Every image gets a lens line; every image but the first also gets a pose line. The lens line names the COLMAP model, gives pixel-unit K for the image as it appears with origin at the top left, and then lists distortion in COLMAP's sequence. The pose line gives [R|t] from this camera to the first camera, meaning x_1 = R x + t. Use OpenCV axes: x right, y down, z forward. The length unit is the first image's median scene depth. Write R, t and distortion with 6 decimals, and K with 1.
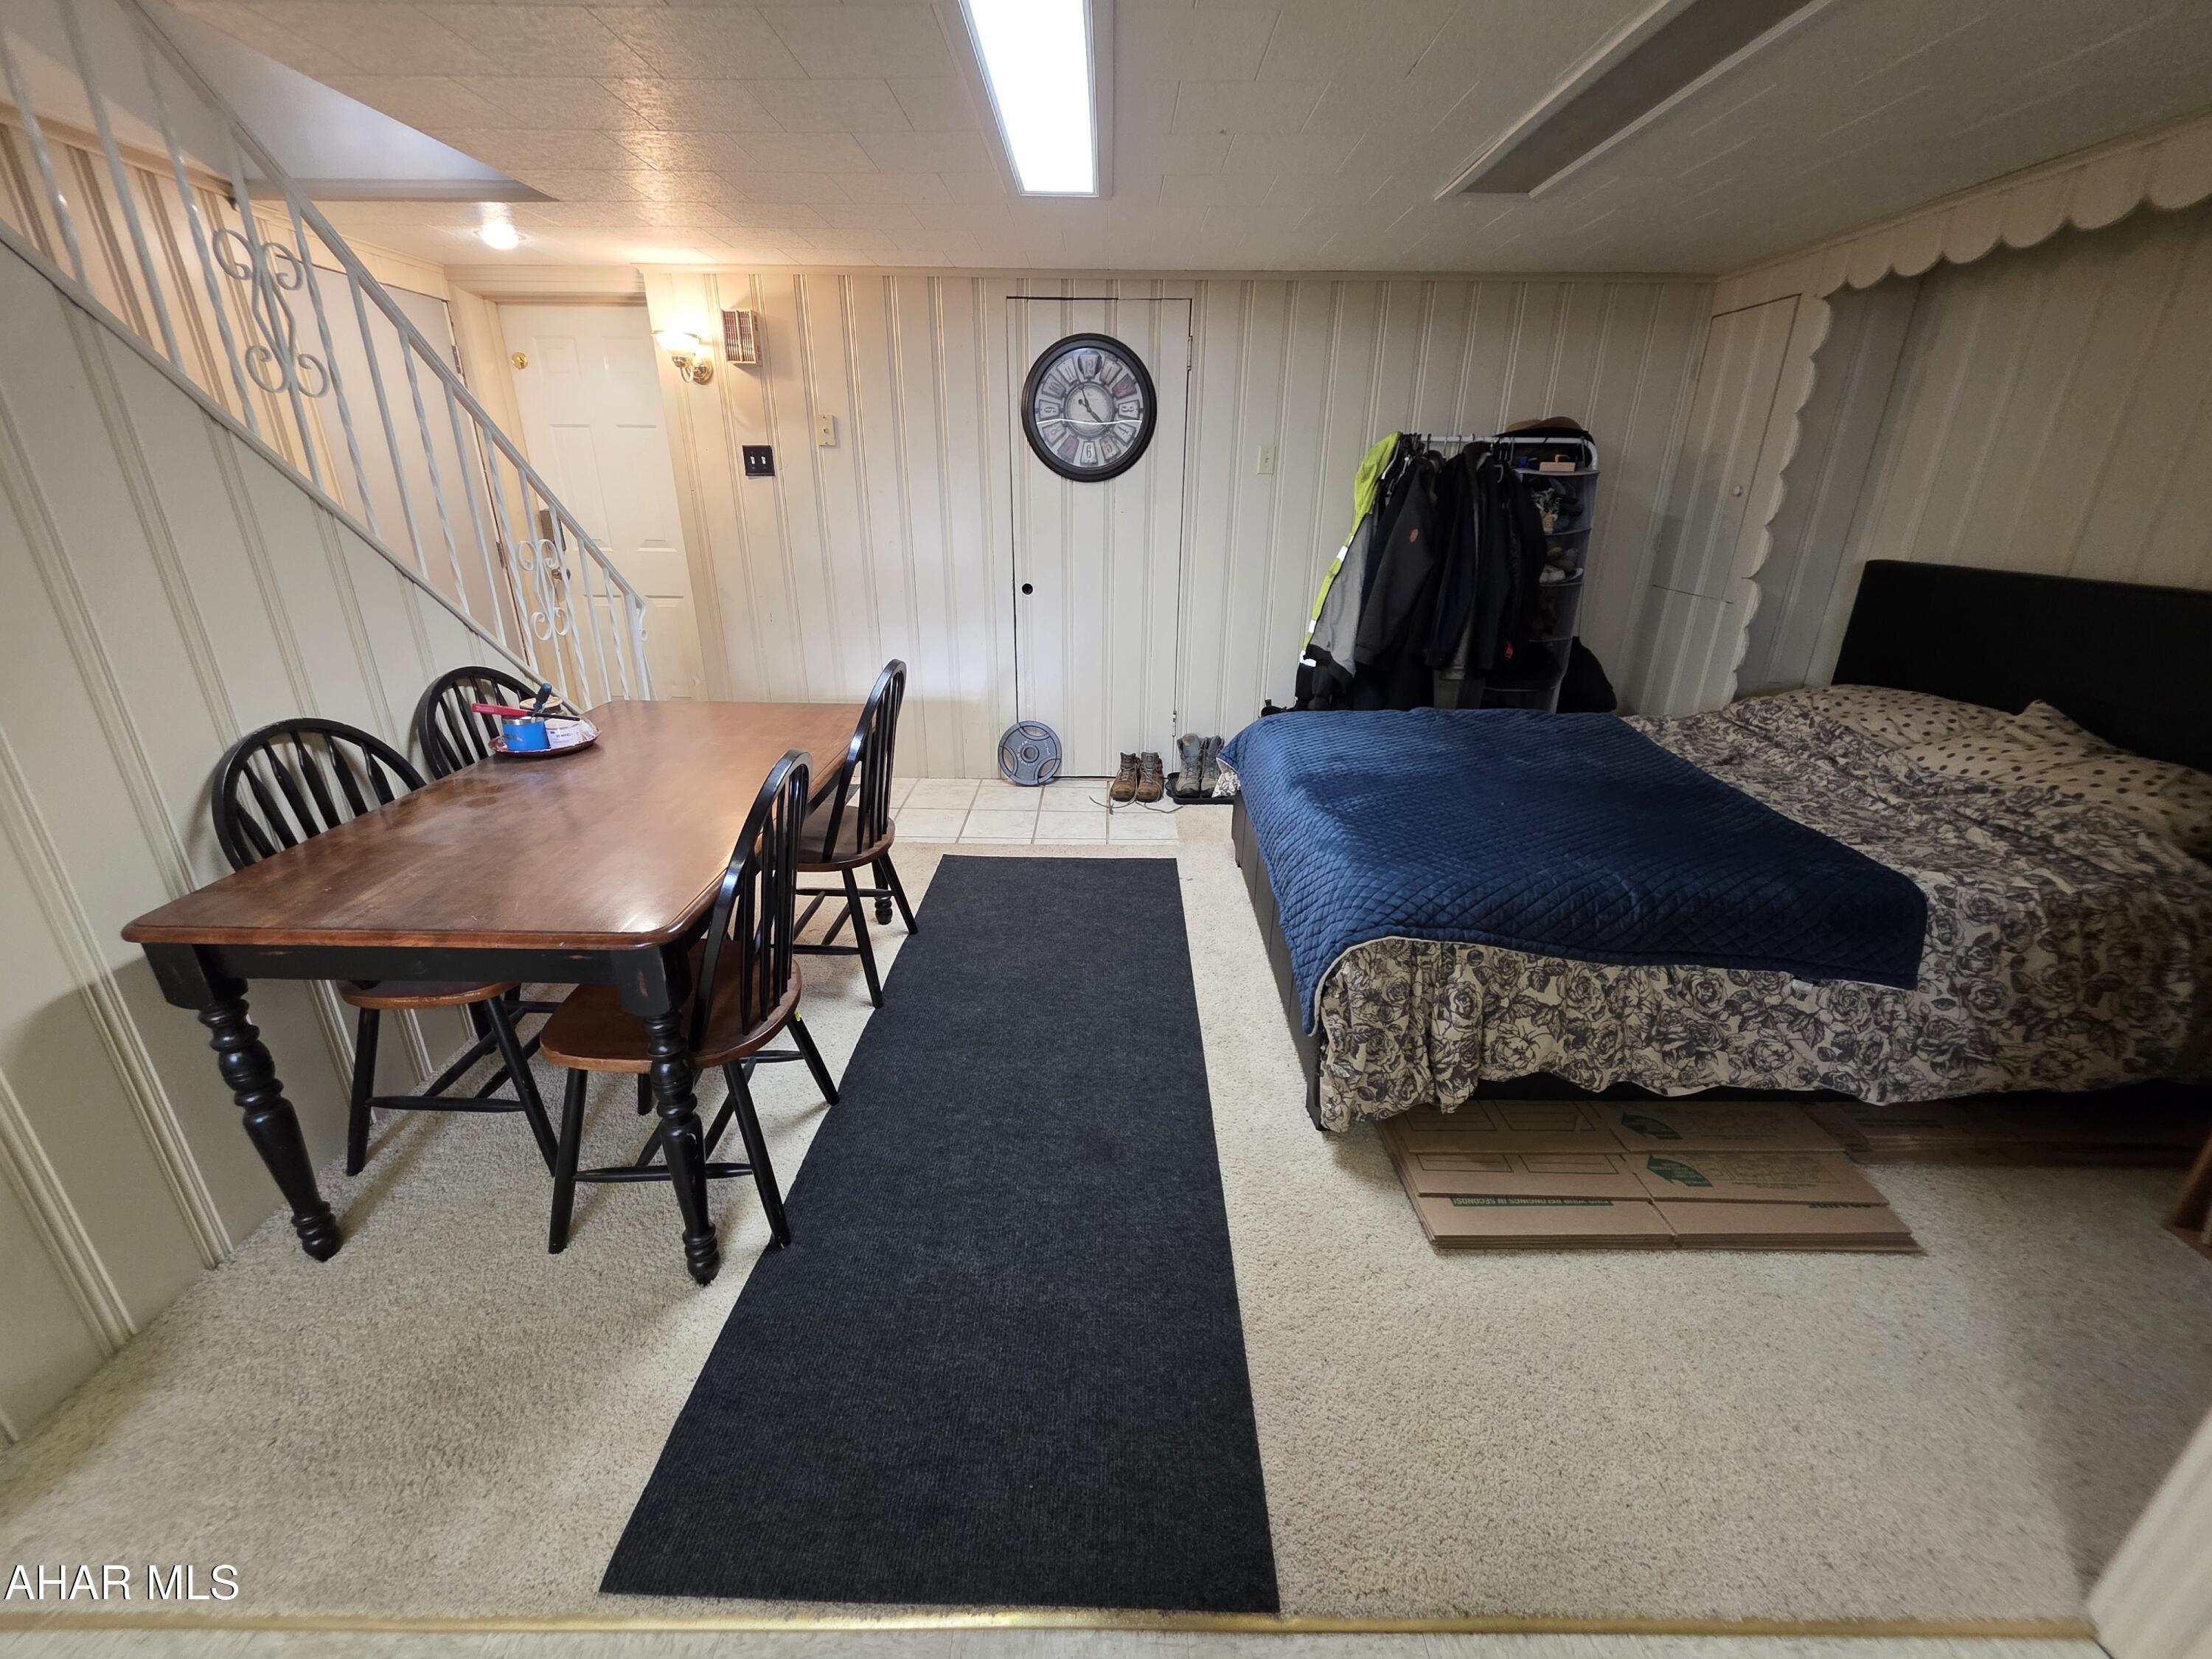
lens RADIAL K [[880.7, 0, 1099.3], [0, 880.7, 819.2], [0, 0, 1]] dist [0.002027, -0.002980]
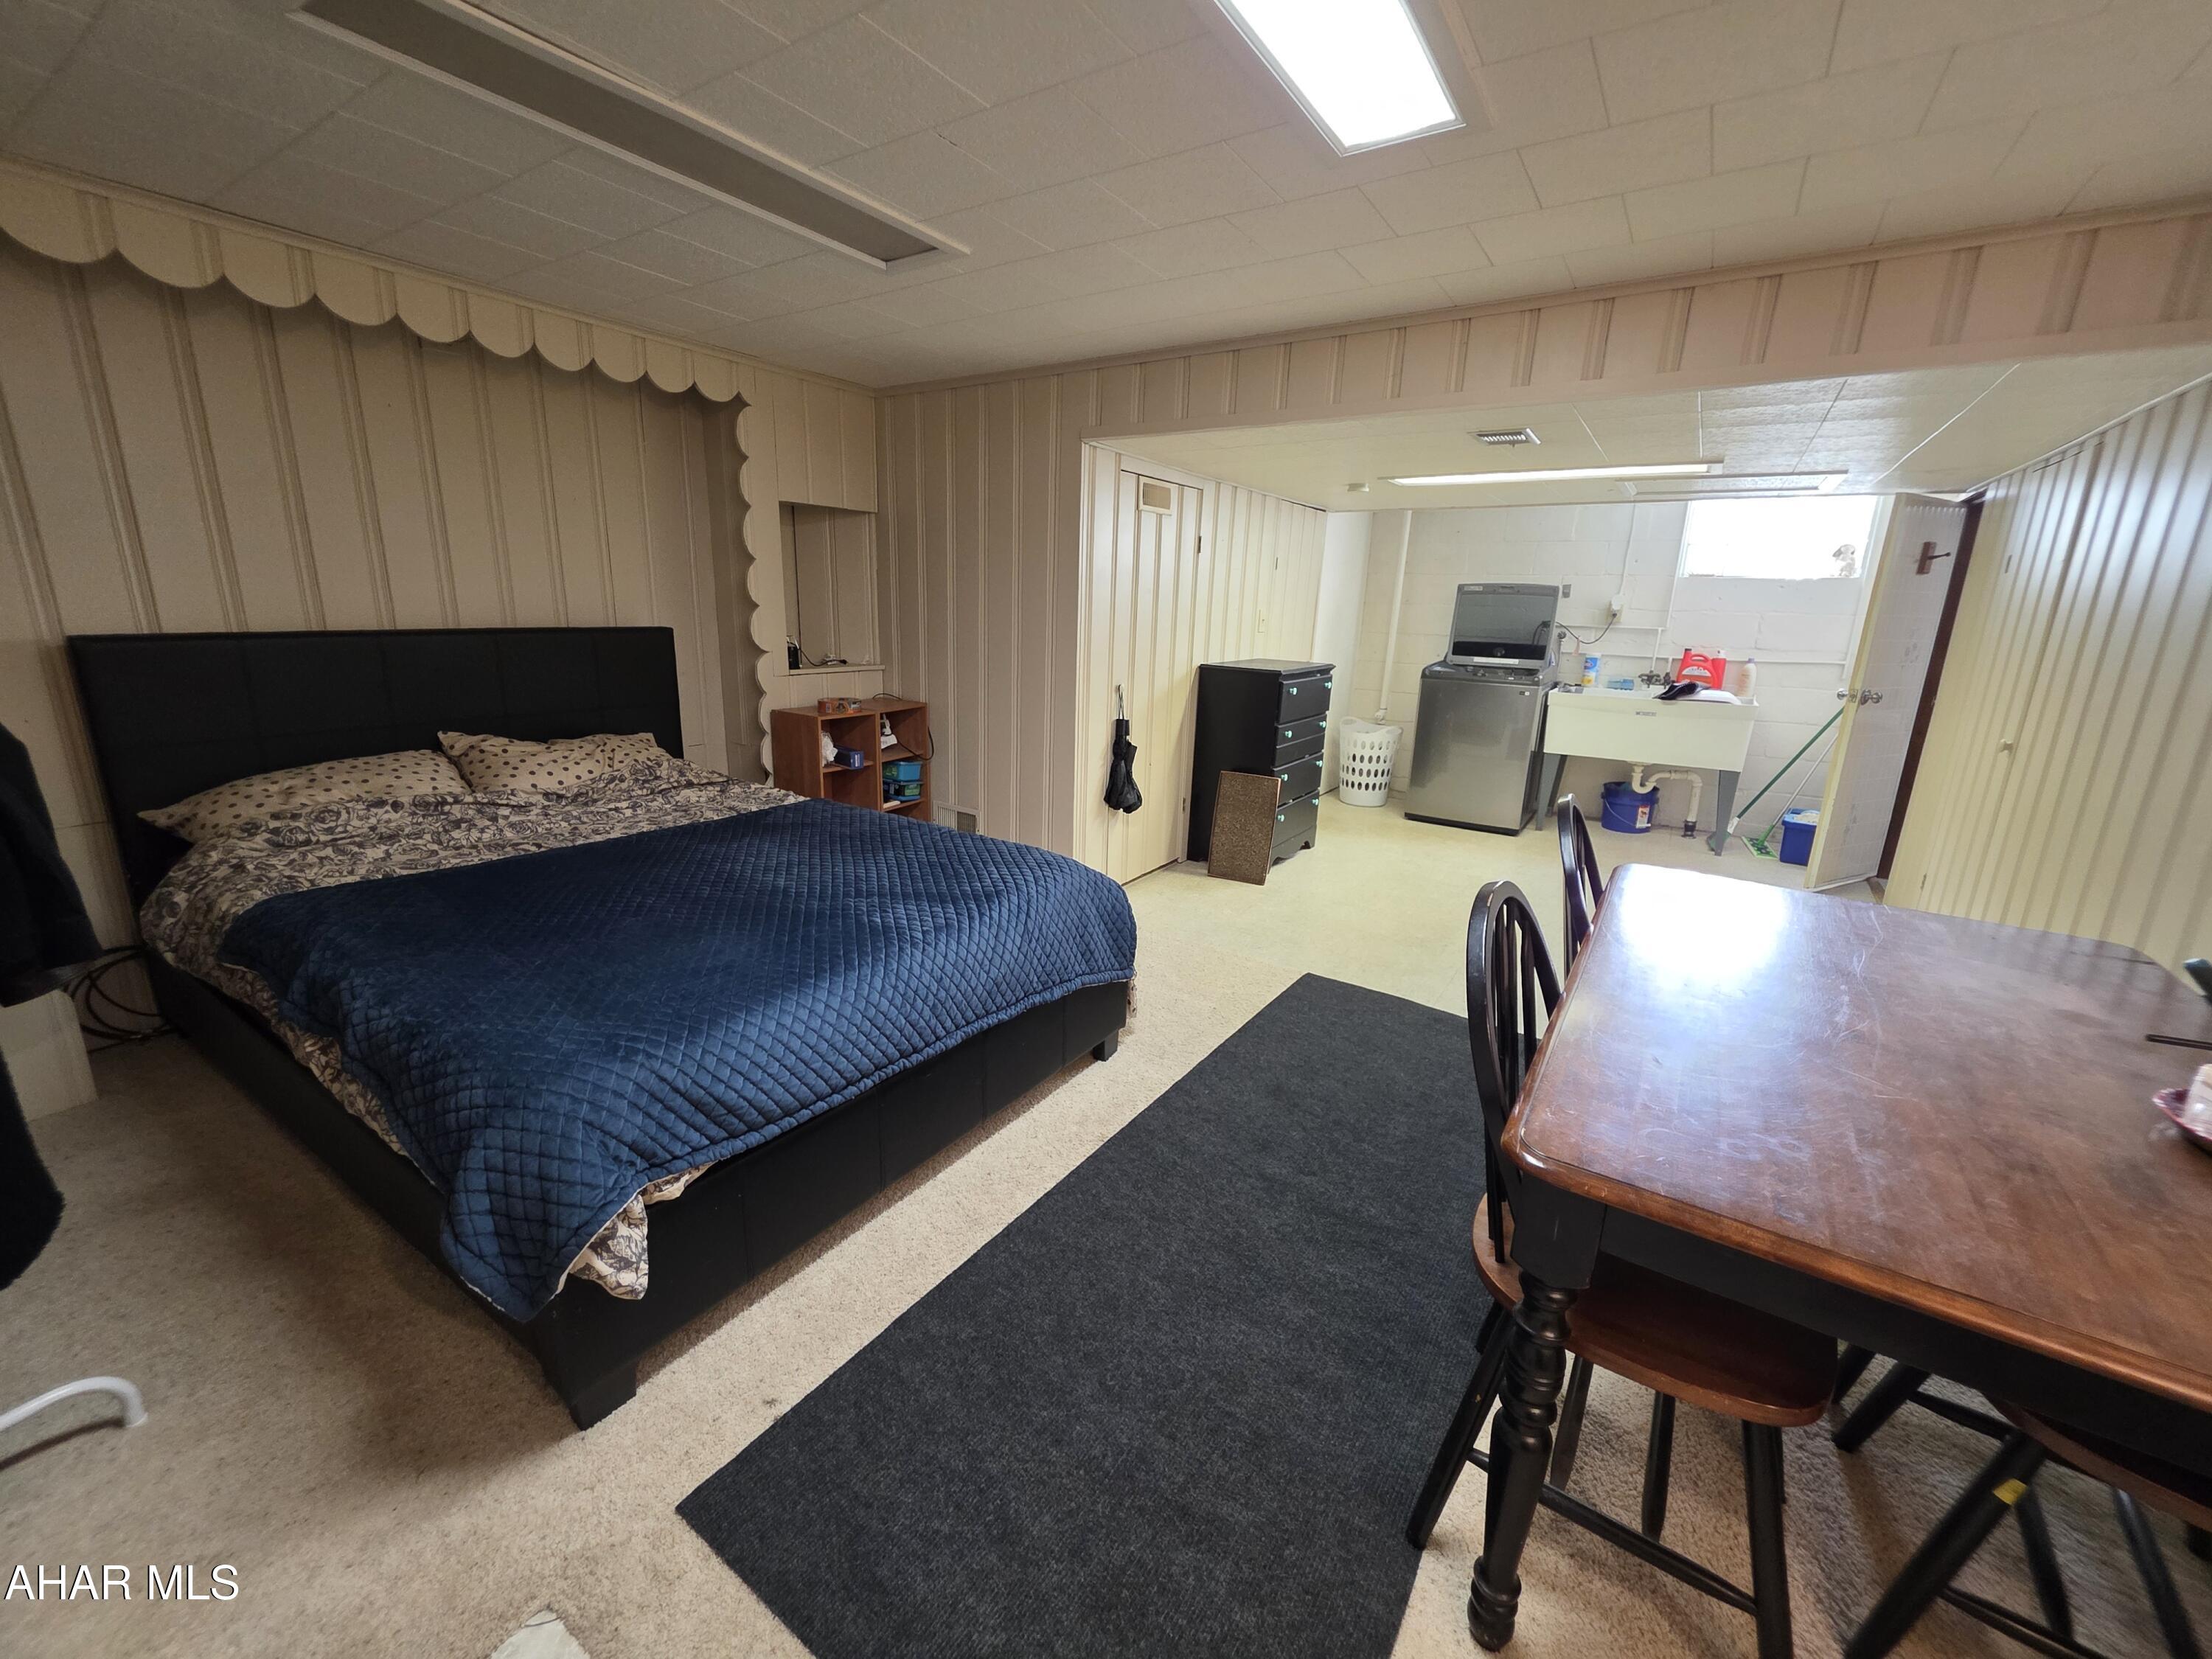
lens RADIAL K [[881.0, 0, 1094.3], [0, 881.0, 827.1], [0, 0, 1]] dist [-0.000707, -0.000177]
pose [[-0.835241, -0.169927, 0.522969, -0.251064], [0.162863, 0.831938, 0.530429, -0.441638], [-0.525212, 0.528208, -0.667194, 1.210584]]
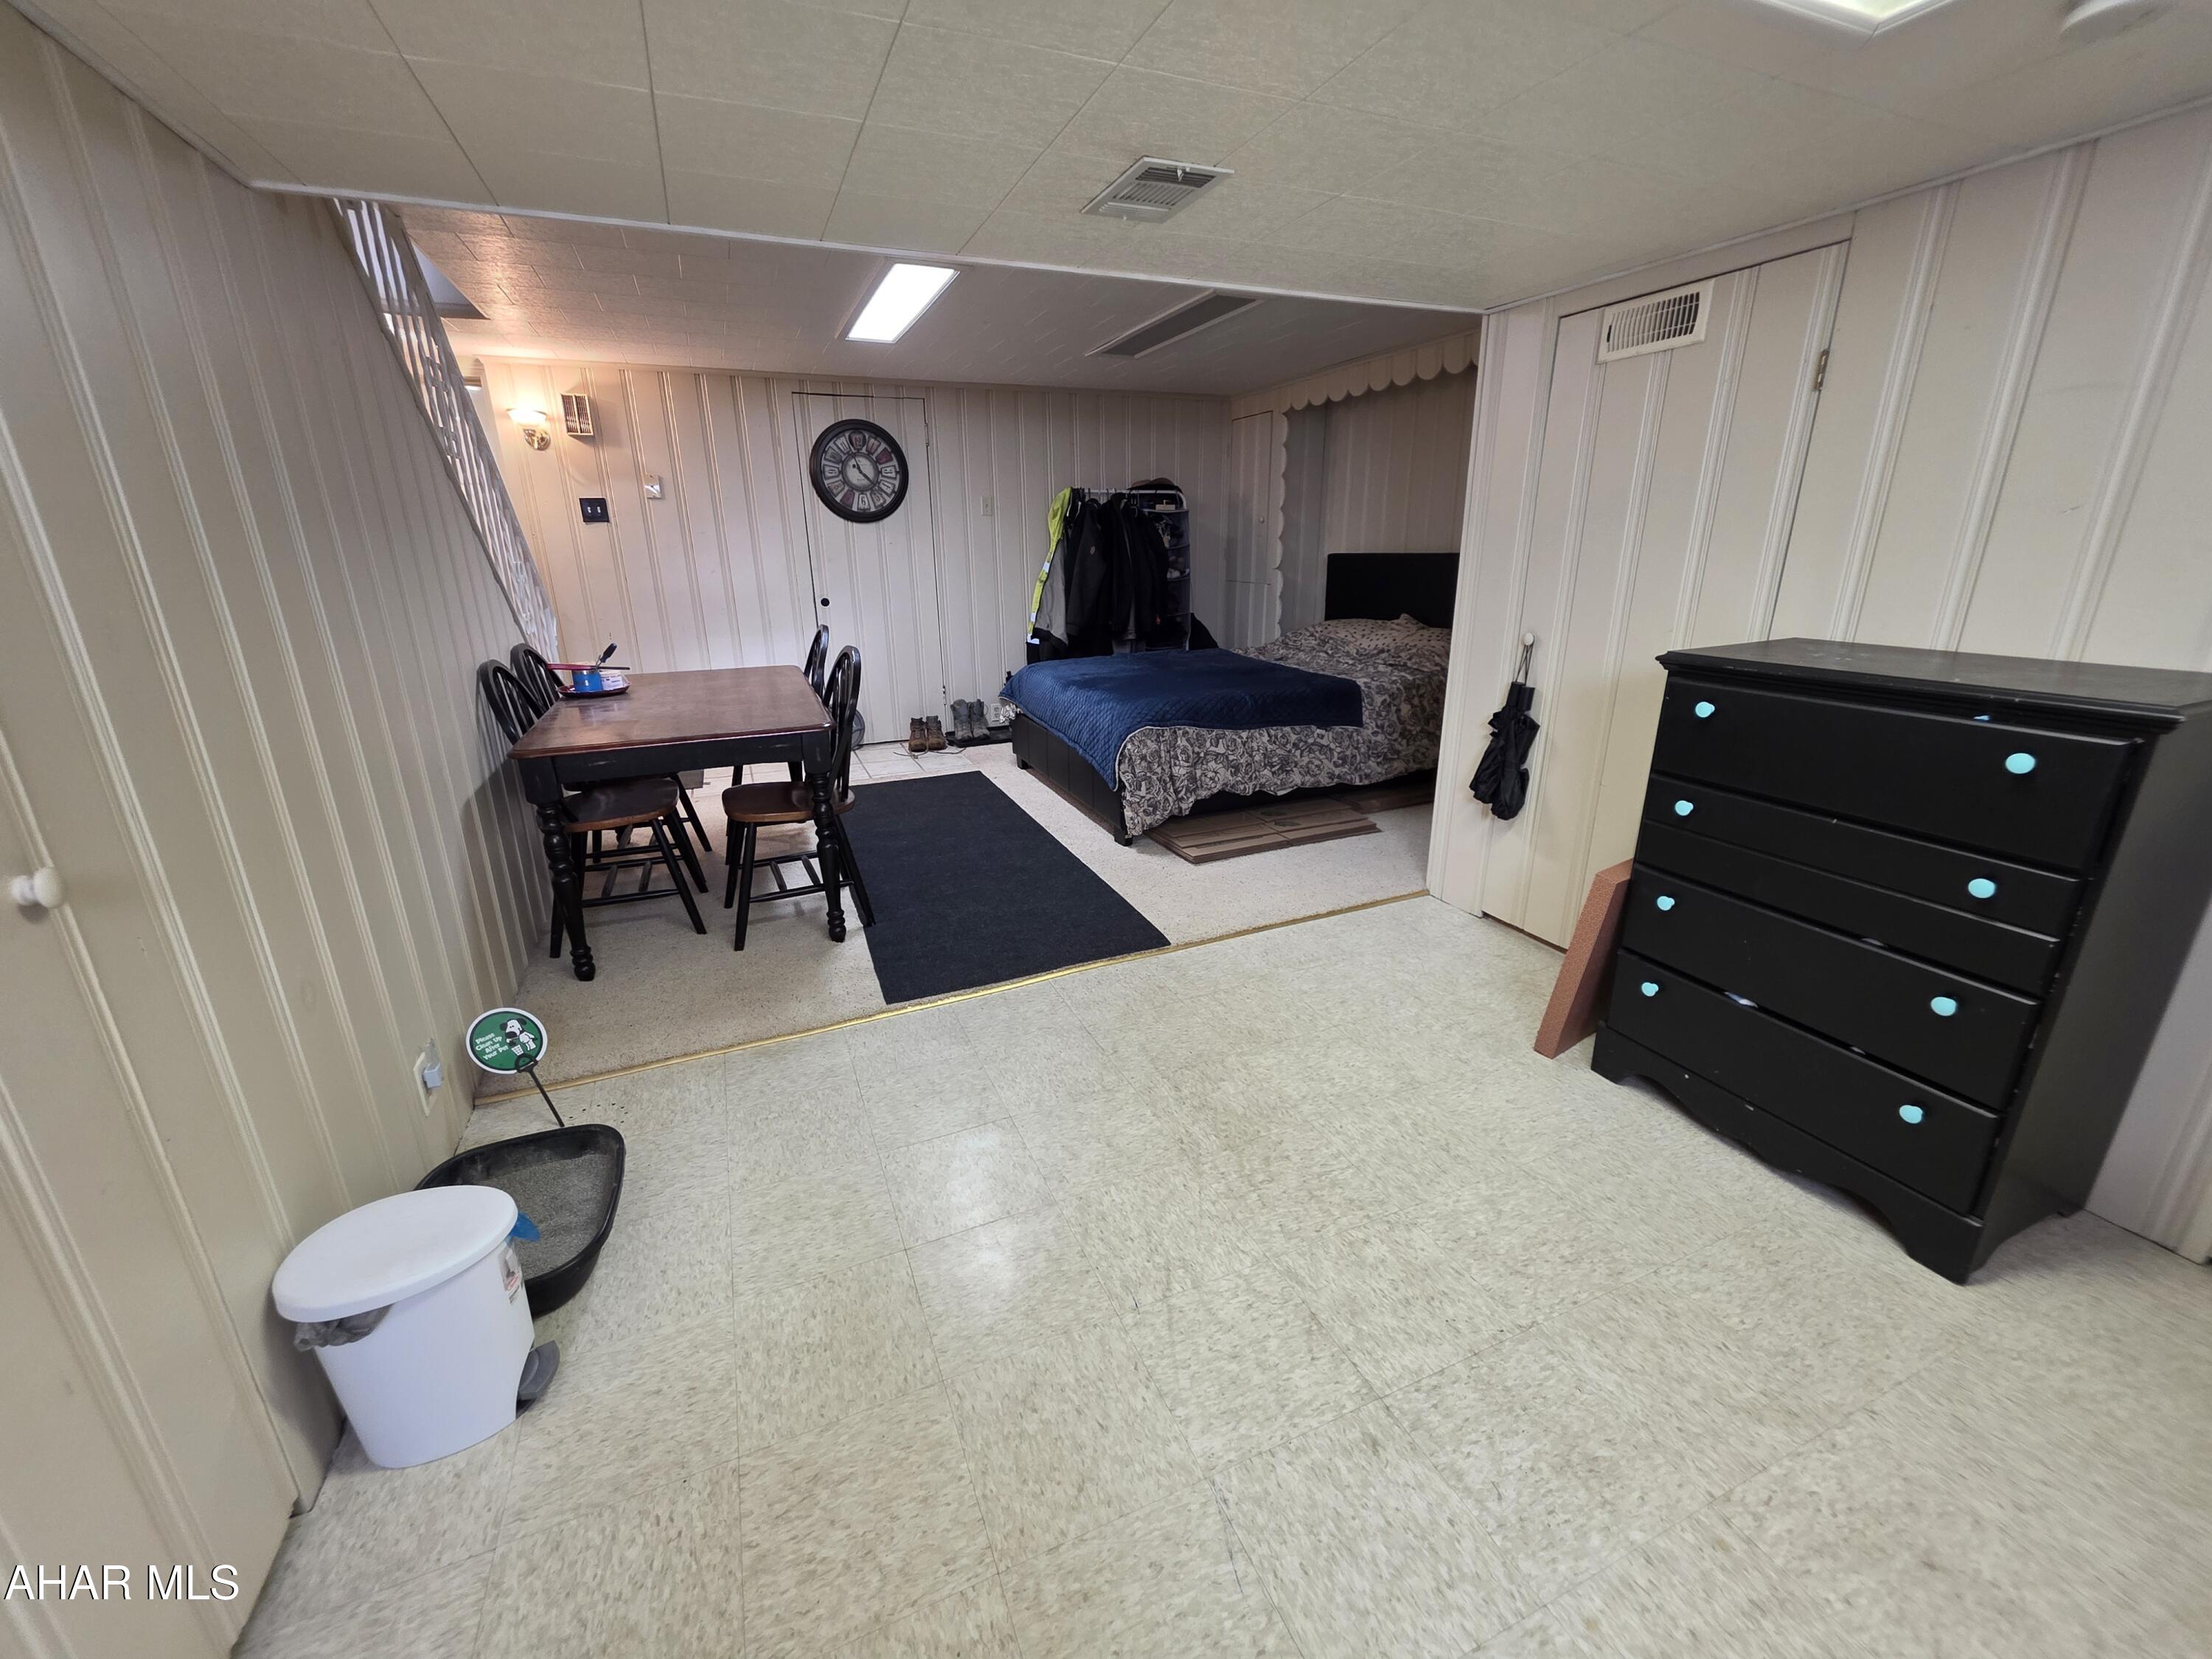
lens RADIAL K [[880.7, 0, 1099.3], [0, 880.7, 819.2], [0, 0, 1]] dist [0.002027, -0.002980]
pose [[0.916631, -0.141813, 0.373734, -0.346833], [0.165347, 0.985732, -0.031501, 0.244388], [-0.363935, 0.090671, 0.927001, -0.506540]]
